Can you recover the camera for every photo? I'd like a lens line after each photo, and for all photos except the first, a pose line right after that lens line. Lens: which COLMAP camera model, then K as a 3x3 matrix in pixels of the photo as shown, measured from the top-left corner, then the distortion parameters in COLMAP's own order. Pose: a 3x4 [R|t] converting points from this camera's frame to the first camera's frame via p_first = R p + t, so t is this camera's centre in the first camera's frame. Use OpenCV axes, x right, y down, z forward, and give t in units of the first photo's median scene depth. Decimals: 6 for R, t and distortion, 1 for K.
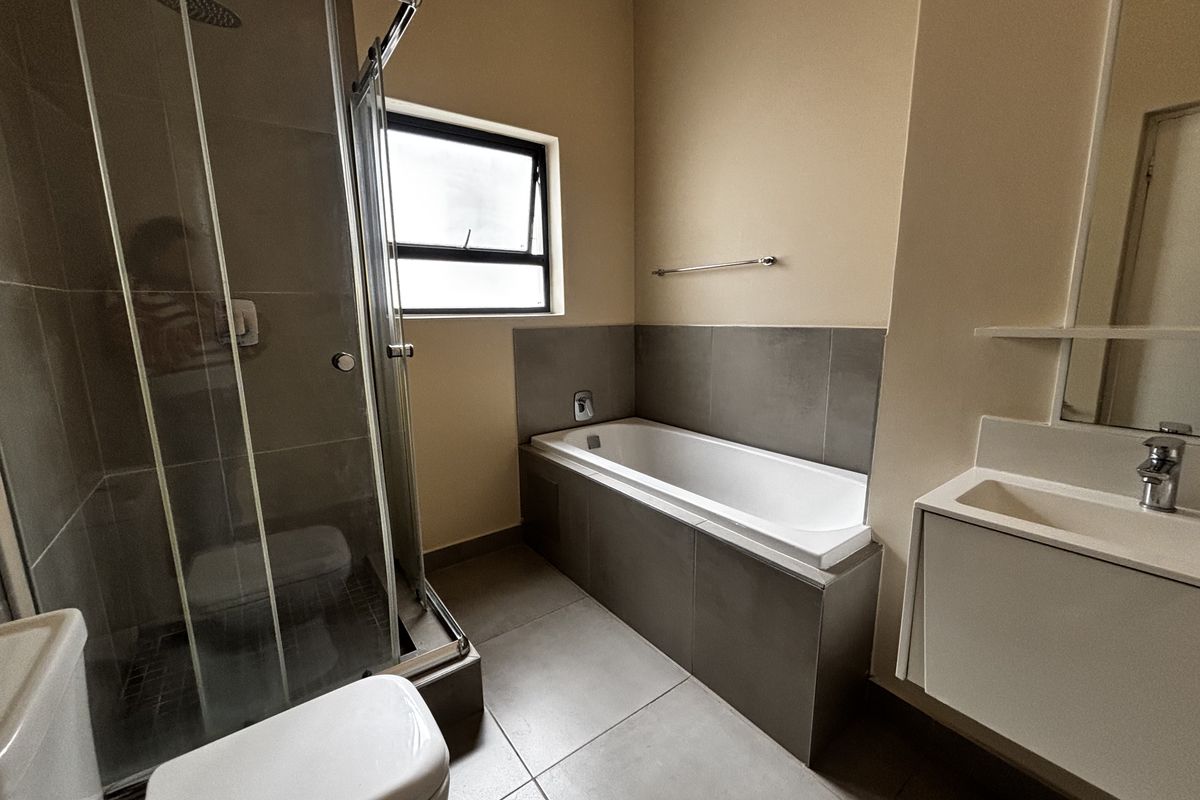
lens RADIAL K [[480.9, 0, 595.6], [0, 480.9, 395.8], [0, 0, 1]] dist [0.014061, -0.007625]
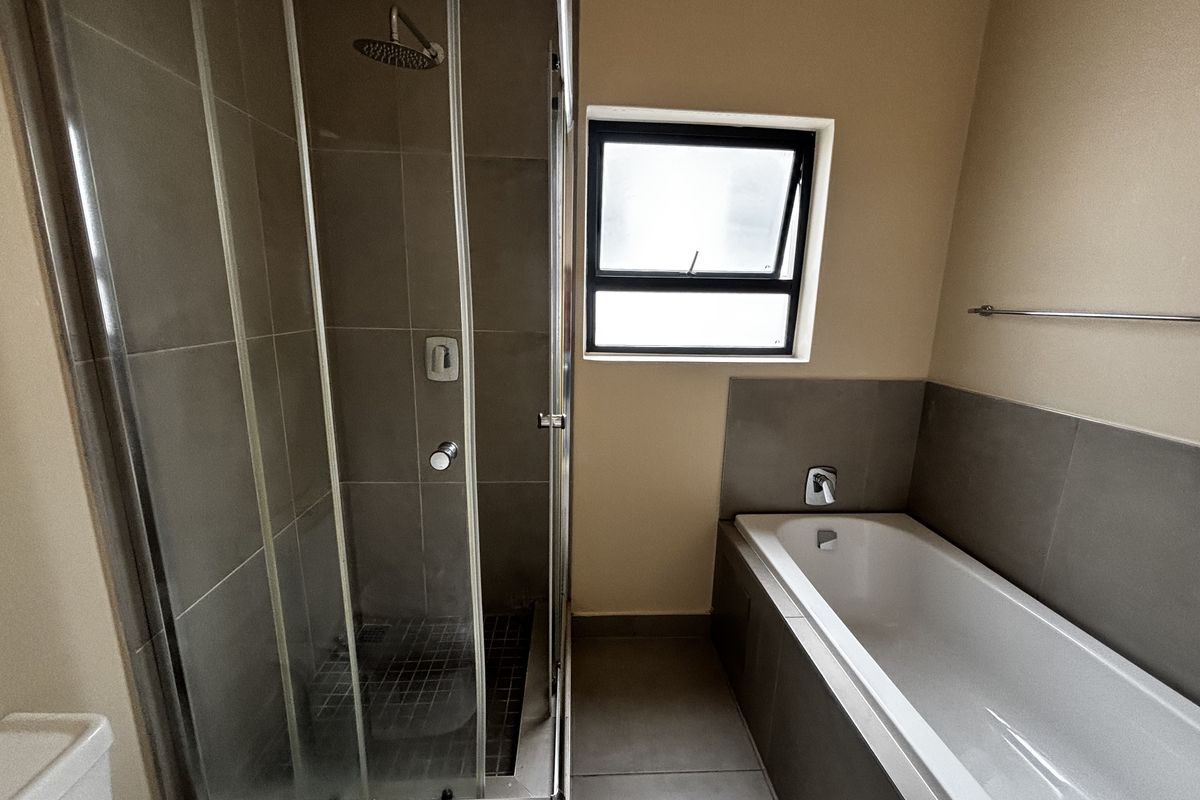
lens RADIAL K [[480.9, 0, 595.6], [0, 480.9, 395.8], [0, 0, 1]] dist [0.014061, -0.007625]
pose [[0.840167, 0.144504, -0.522722, 0.054780], [-0.131890, 0.989354, 0.061516, -0.121124], [0.526047, 0.017258, 0.850281, 0.201777]]
